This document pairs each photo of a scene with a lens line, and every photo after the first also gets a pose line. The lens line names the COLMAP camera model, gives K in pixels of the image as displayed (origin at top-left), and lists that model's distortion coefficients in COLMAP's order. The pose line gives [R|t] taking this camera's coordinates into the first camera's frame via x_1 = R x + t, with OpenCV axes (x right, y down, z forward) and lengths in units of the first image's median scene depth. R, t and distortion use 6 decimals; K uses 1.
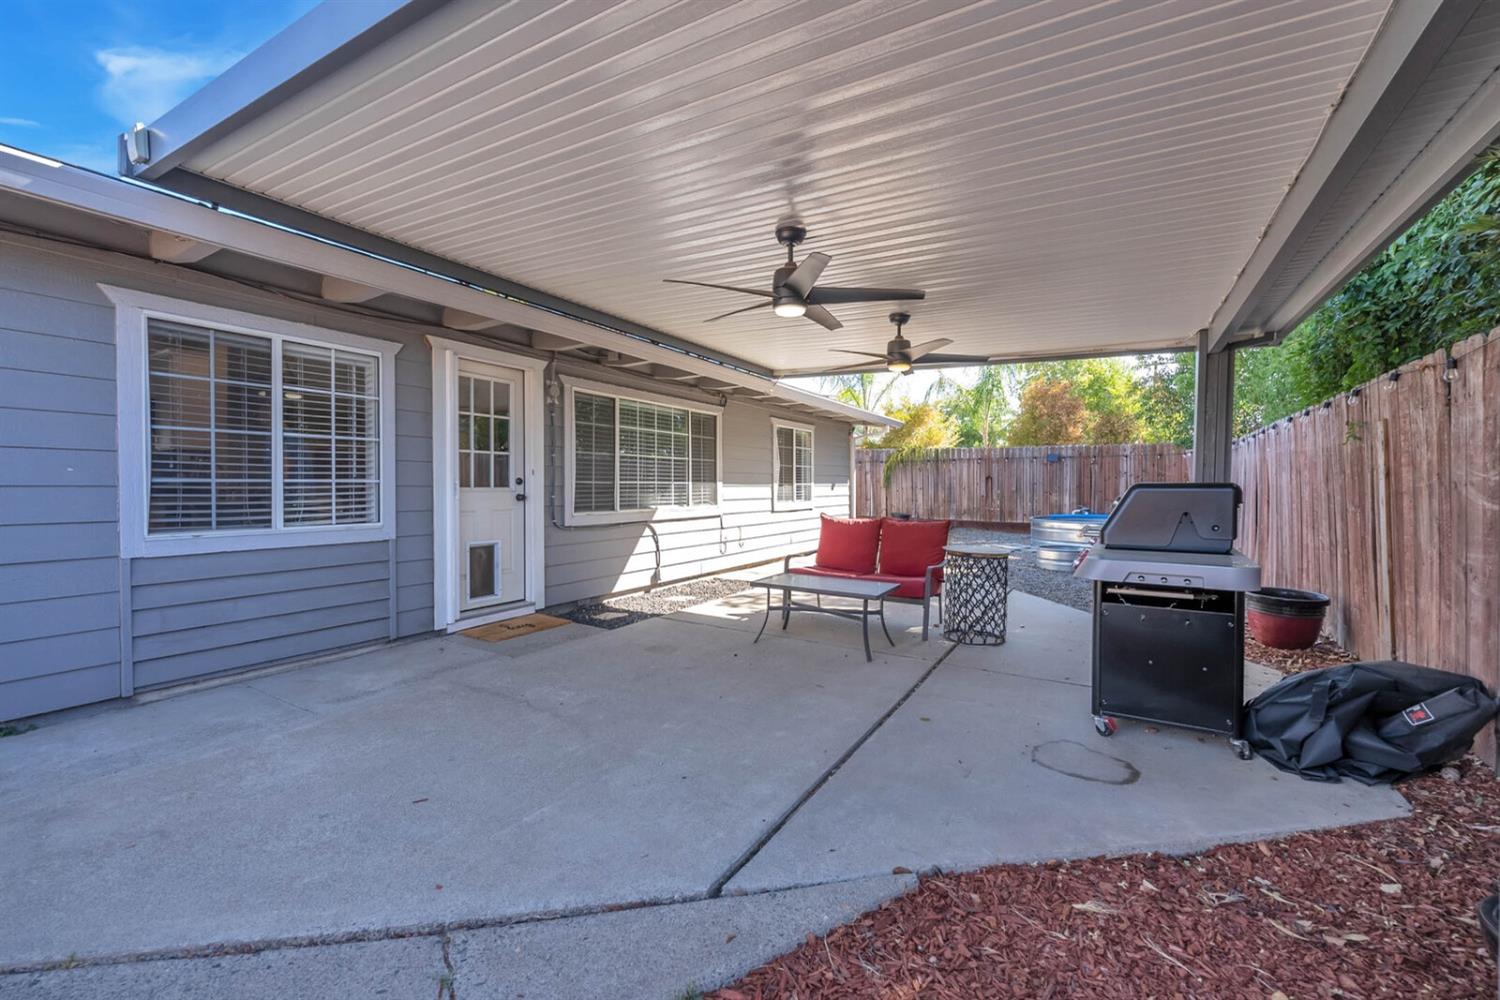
lens RADIAL K [[613.4, 0, 751.6], [0, 613.4, 496.7], [0, 0, 1]] dist [-0.001503, -0.000357]
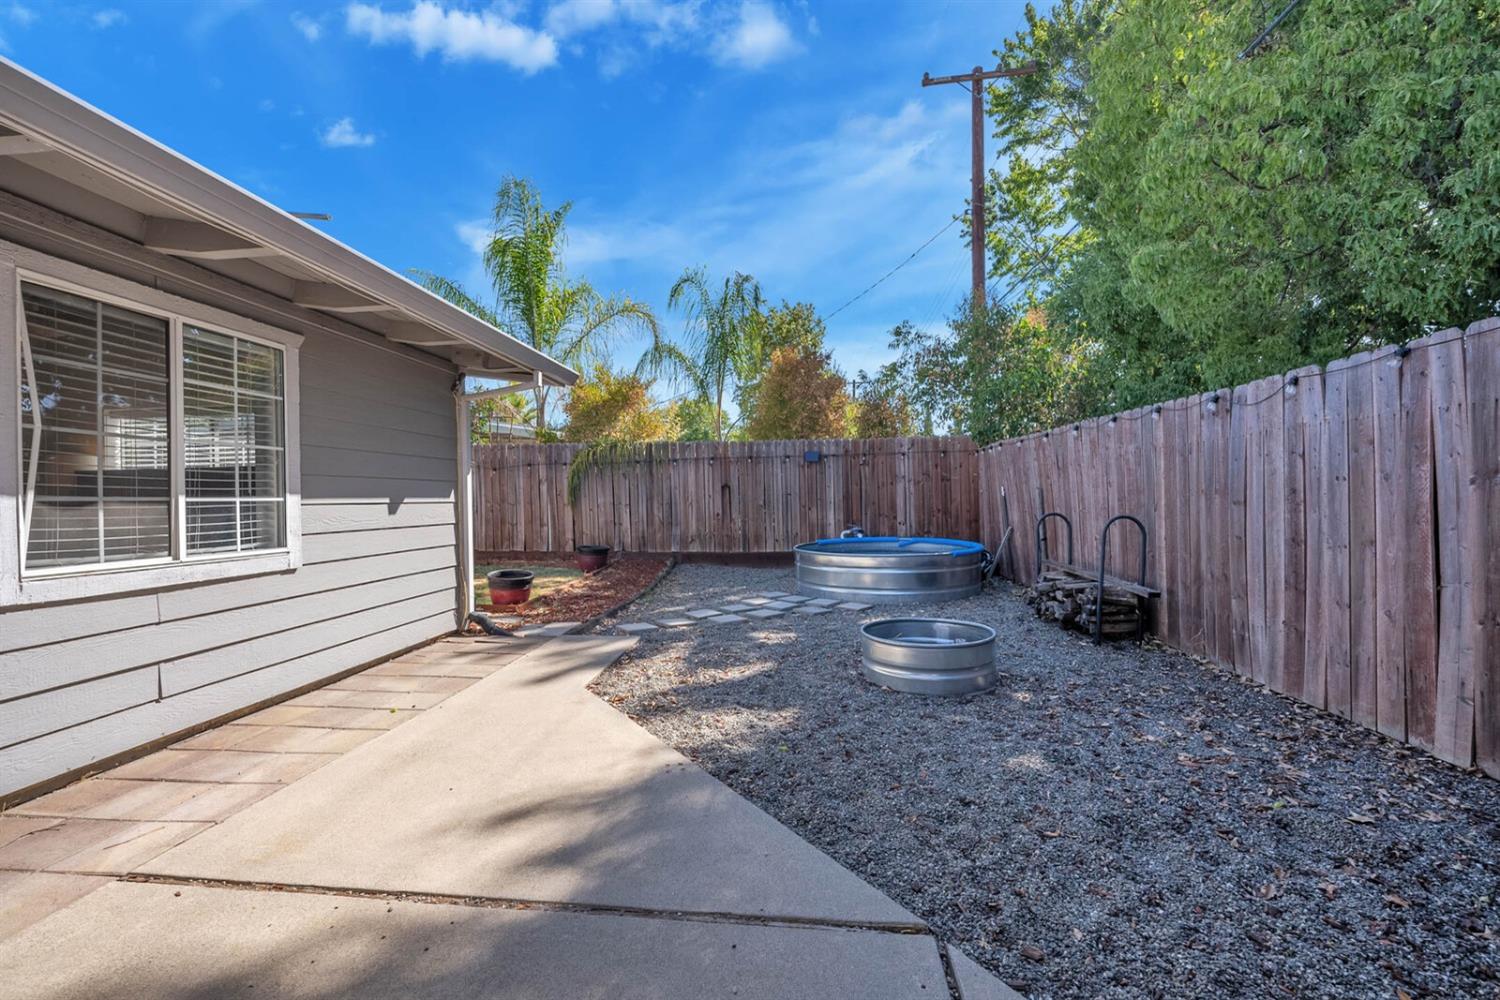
lens RADIAL K [[613.4, 0, 751.8], [0, 613.4, 496.5], [0, 0, 1]] dist [-0.001503, -0.000357]
pose [[0.902704, -0.016130, 0.429960, 0.276702], [0.028405, 0.999351, -0.022145, -0.010272], [-0.429324, 0.032204, 0.902576, 0.852357]]
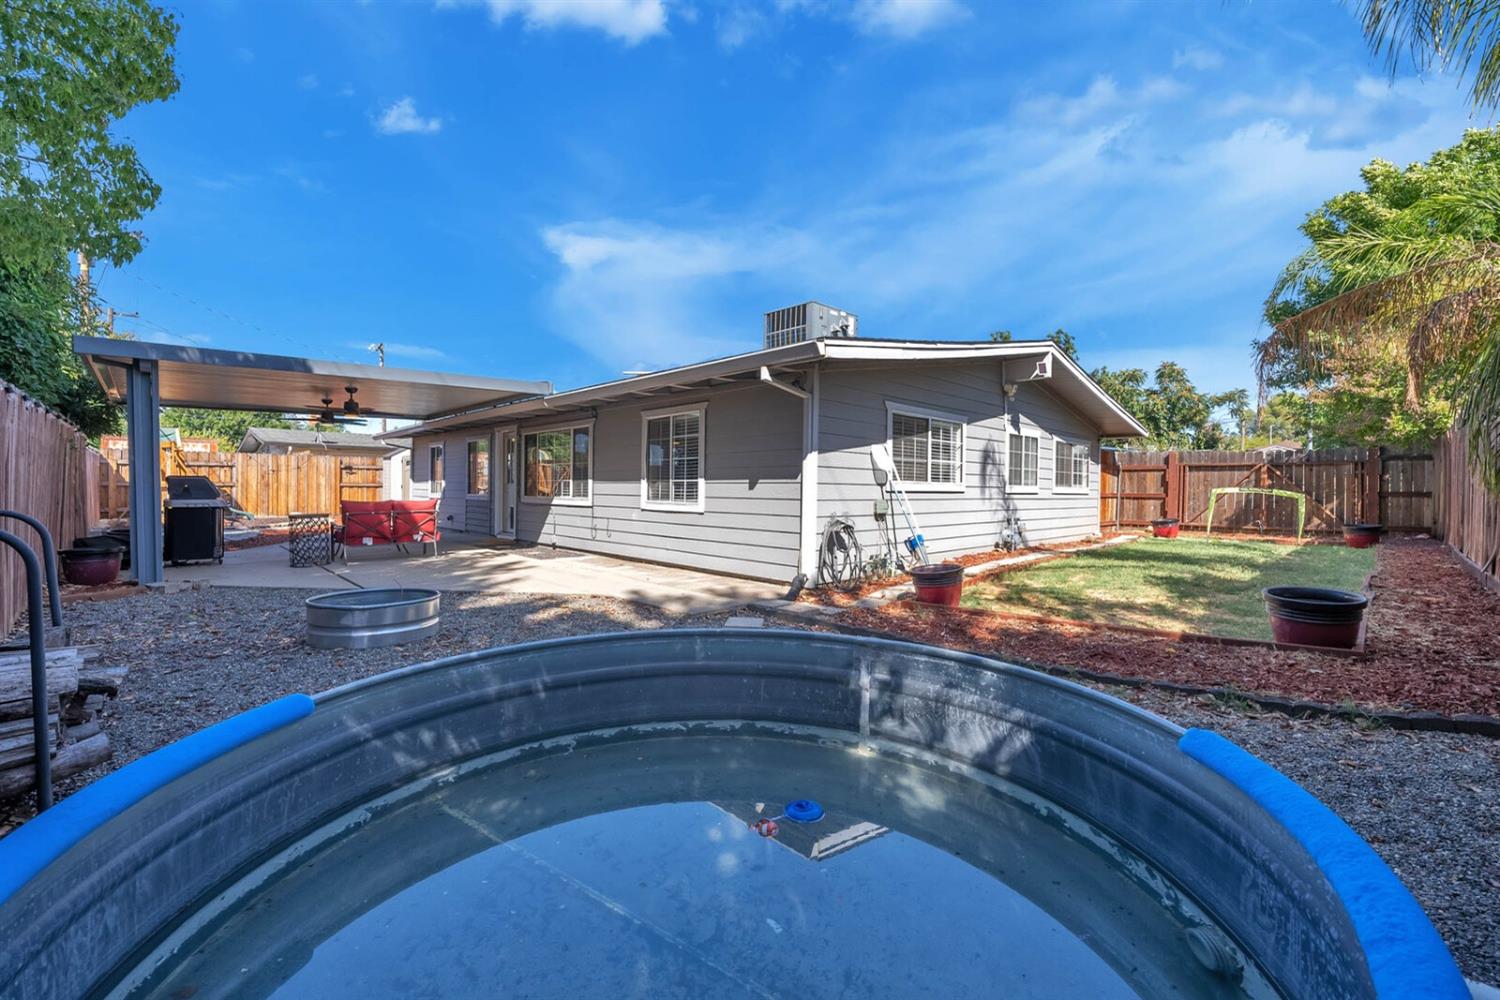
lens RADIAL K [[613.4, 0, 751.5], [0, 613.4, 493.5], [0, 0, 1]] dist [-0.001503, -0.000357]
pose [[-0.248293, 0.004653, -0.968674, 1.234401], [-0.029530, 0.999487, 0.012370, -0.023465], [0.968235, 0.031676, -0.248028, 1.866459]]
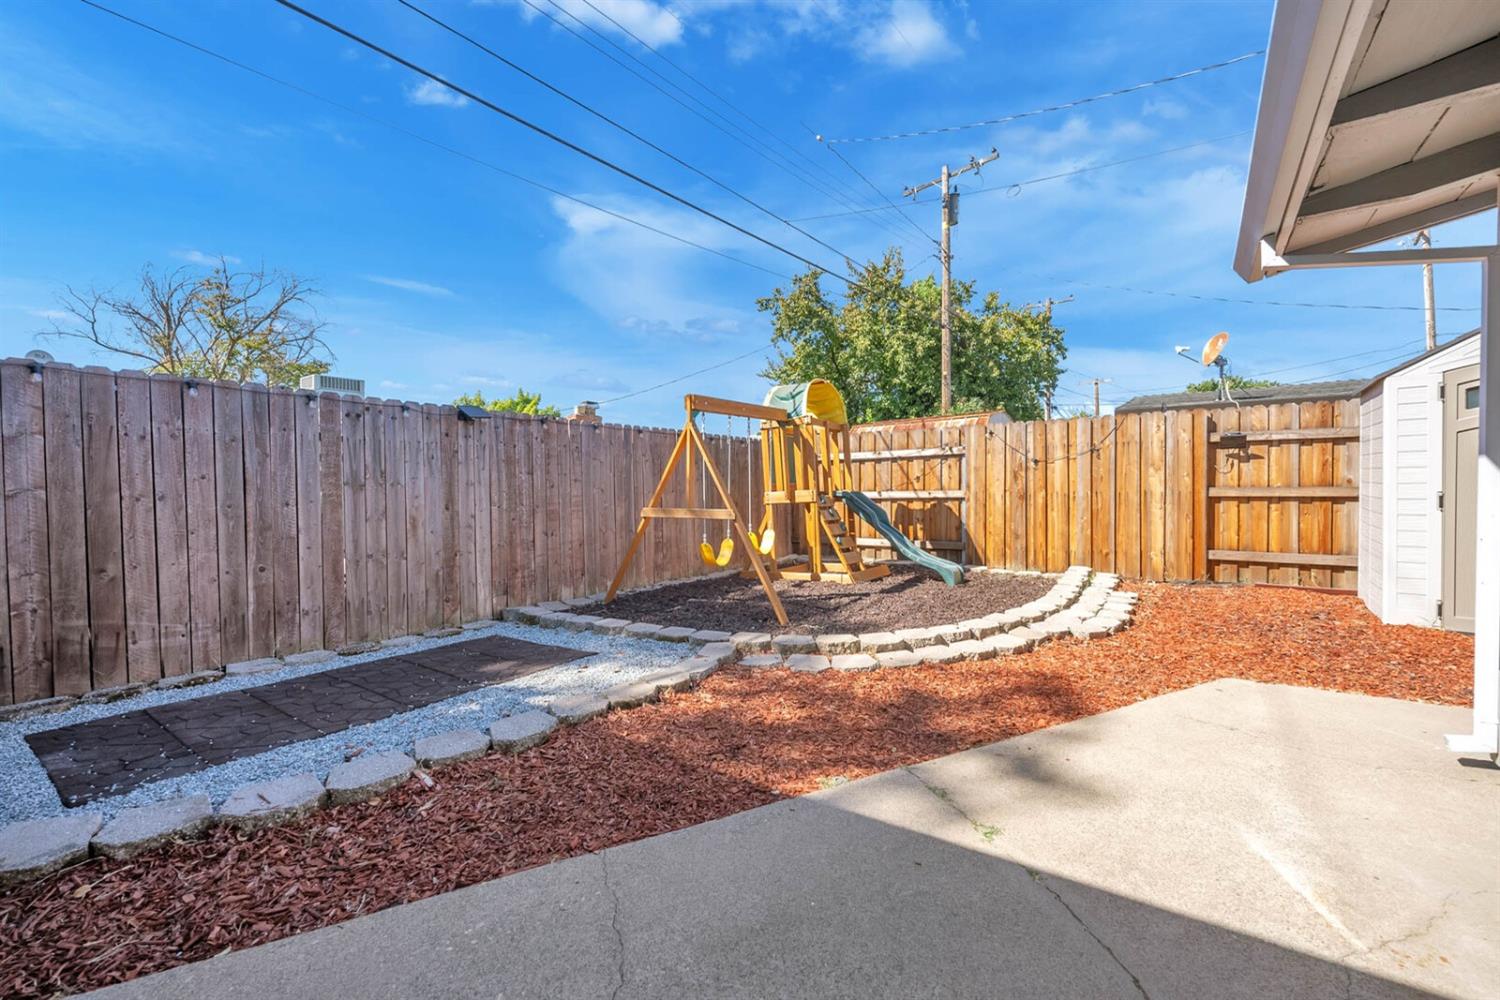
lens RADIAL K [[613.4, 0, 748.8], [0, 613.4, 495.7], [0, 0, 1]] dist [-0.001503, -0.000357]
pose [[-0.996893, 0.005219, 0.078600, -0.363386], [0.007688, 0.999485, 0.031148, -0.004821], [-0.078397, 0.031655, -0.996420, 0.362465]]
